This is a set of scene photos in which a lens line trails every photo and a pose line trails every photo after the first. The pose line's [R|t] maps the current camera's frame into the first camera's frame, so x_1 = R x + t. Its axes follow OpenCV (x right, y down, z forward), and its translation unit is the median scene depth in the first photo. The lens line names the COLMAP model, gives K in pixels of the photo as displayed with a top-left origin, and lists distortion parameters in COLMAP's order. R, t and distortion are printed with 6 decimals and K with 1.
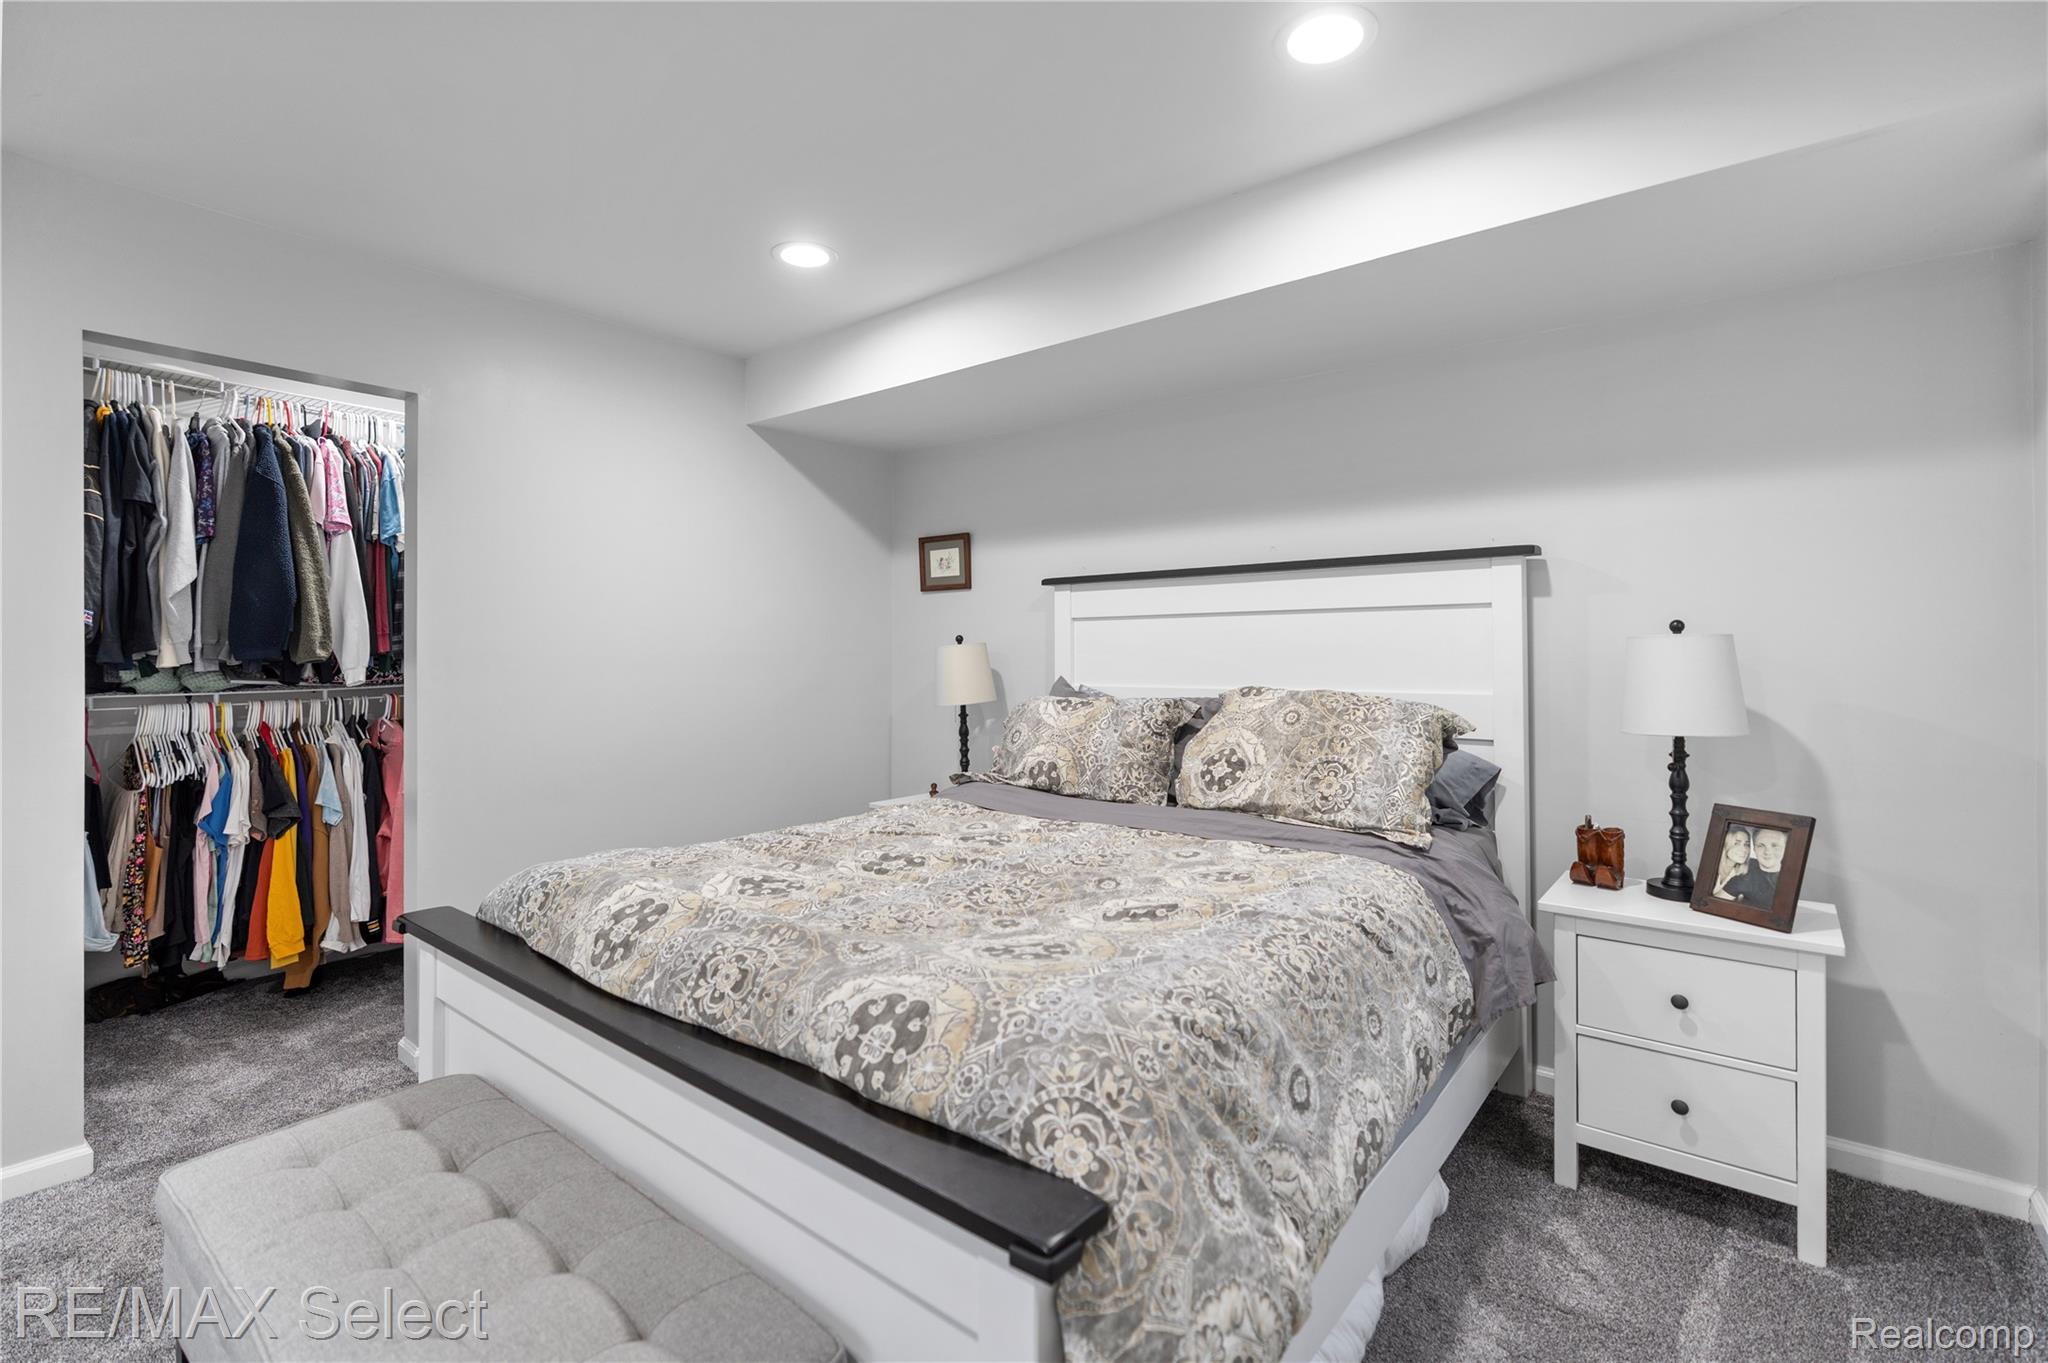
lens RADIAL K [[930.3, 0, 1039.9], [0, 930.3, 645.8], [0, 0, 1]] dist [-0.001769, -0.000065]
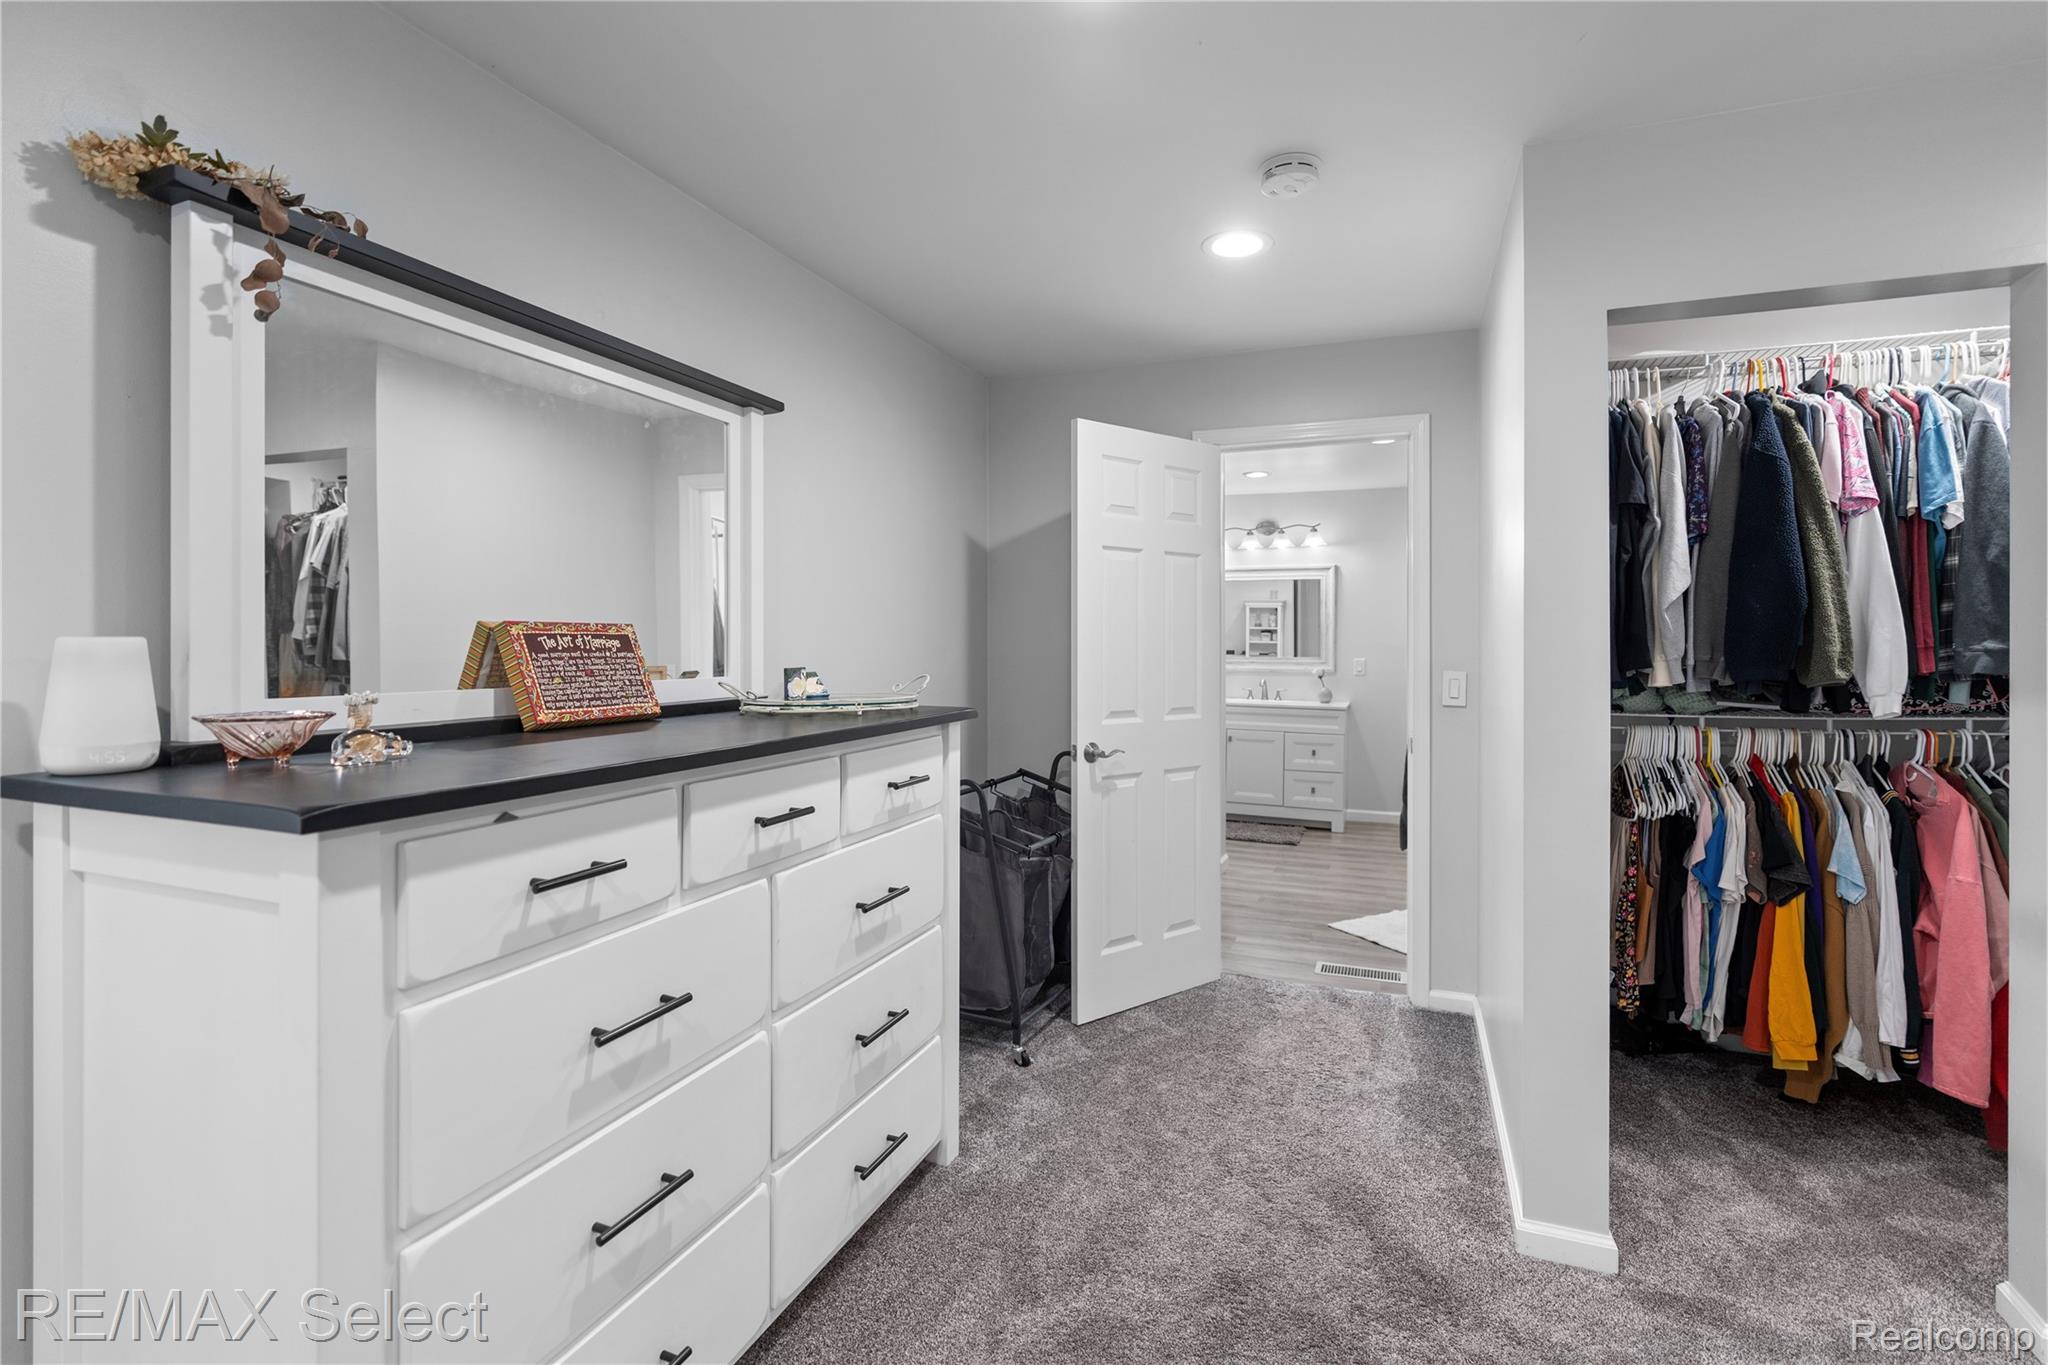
lens RADIAL K [[930.3, 0, 1039.9], [0, 930.3, 646.8], [0, 0, 1]] dist [-0.001769, -0.000065]
pose [[0.292658, 0.002971, -0.956213, -0.243896], [0.003023, 0.999987, 0.004033, -0.019014], [0.956213, -0.004071, 0.292645, 0.160660]]
